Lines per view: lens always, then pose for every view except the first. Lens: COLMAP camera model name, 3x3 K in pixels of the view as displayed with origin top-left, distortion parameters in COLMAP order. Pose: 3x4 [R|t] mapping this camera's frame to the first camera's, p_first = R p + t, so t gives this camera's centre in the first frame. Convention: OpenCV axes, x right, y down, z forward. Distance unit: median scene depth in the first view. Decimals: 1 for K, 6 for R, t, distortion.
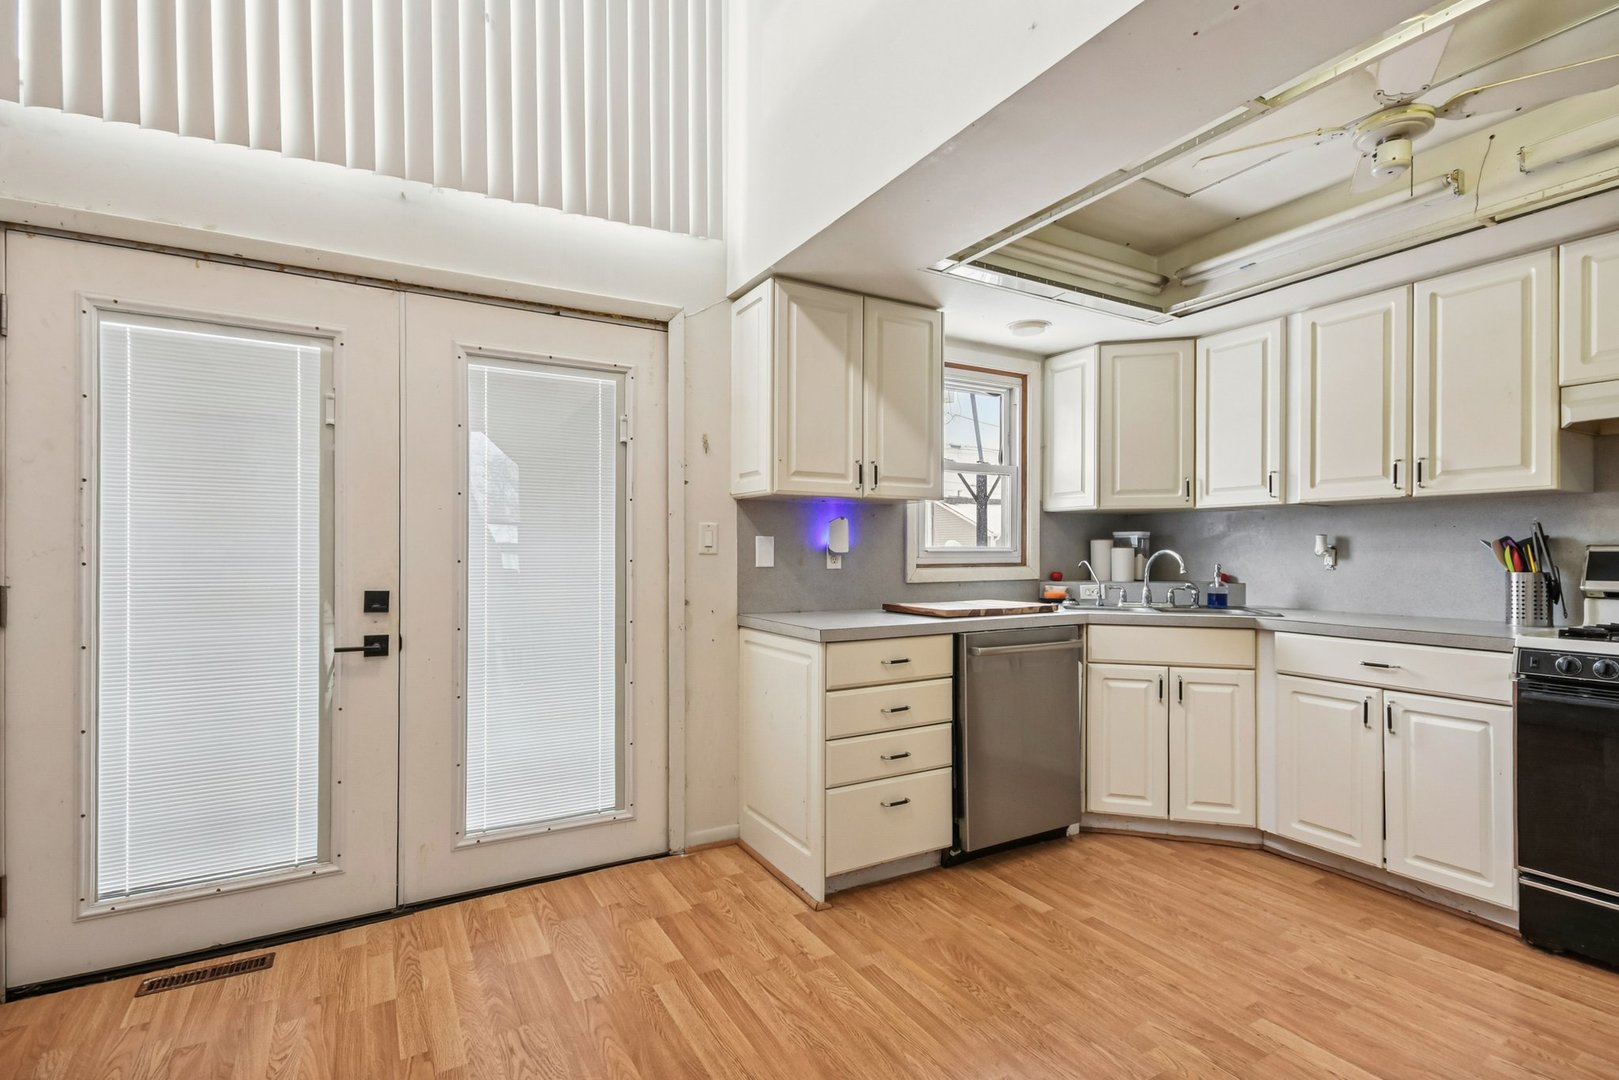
lens RADIAL K [[741.7, 0, 809.5], [0, 741.7, 540.0], [0, 0, 1]] dist [0.002387, -0.000200]
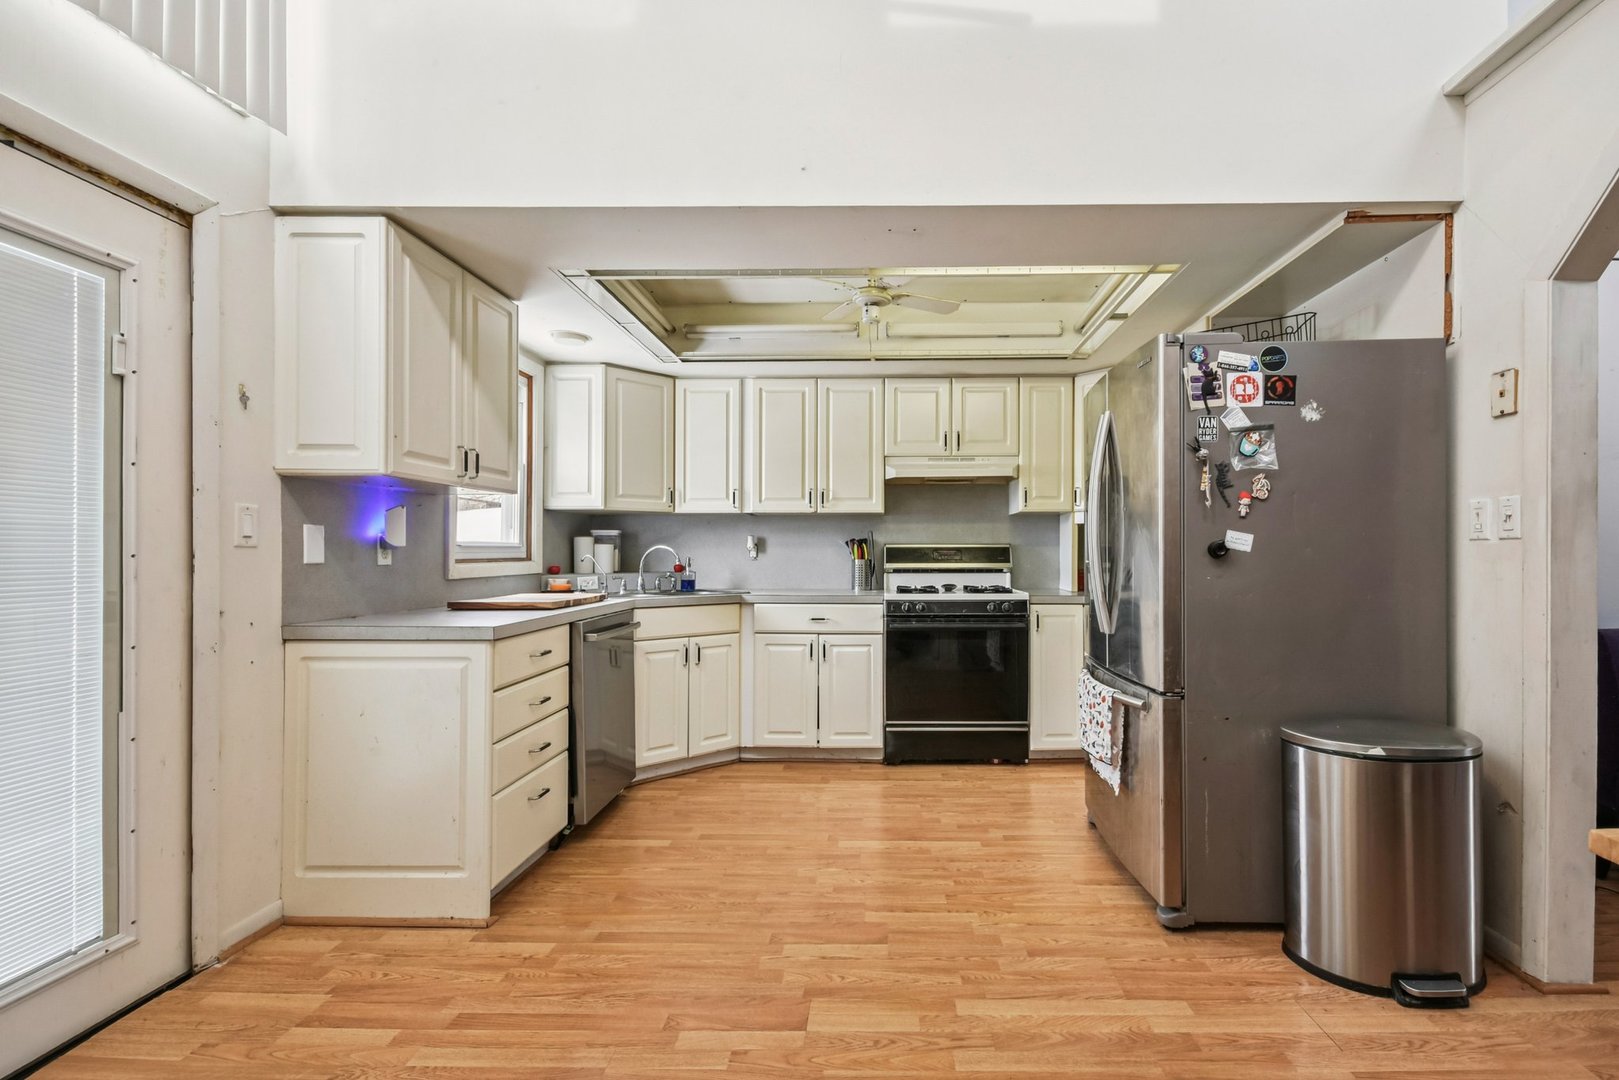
lens RADIAL K [[778.8, 0, 809.5], [0, 778.8, 540.0], [0, 0, 1]] dist [-0.002641, -0.001167]
pose [[0.521798, 0.013461, 0.852963, -0.544323], [-0.013840, 0.999877, -0.007313, 0.010917], [-0.852957, -0.007989, 0.521920, 0.126857]]
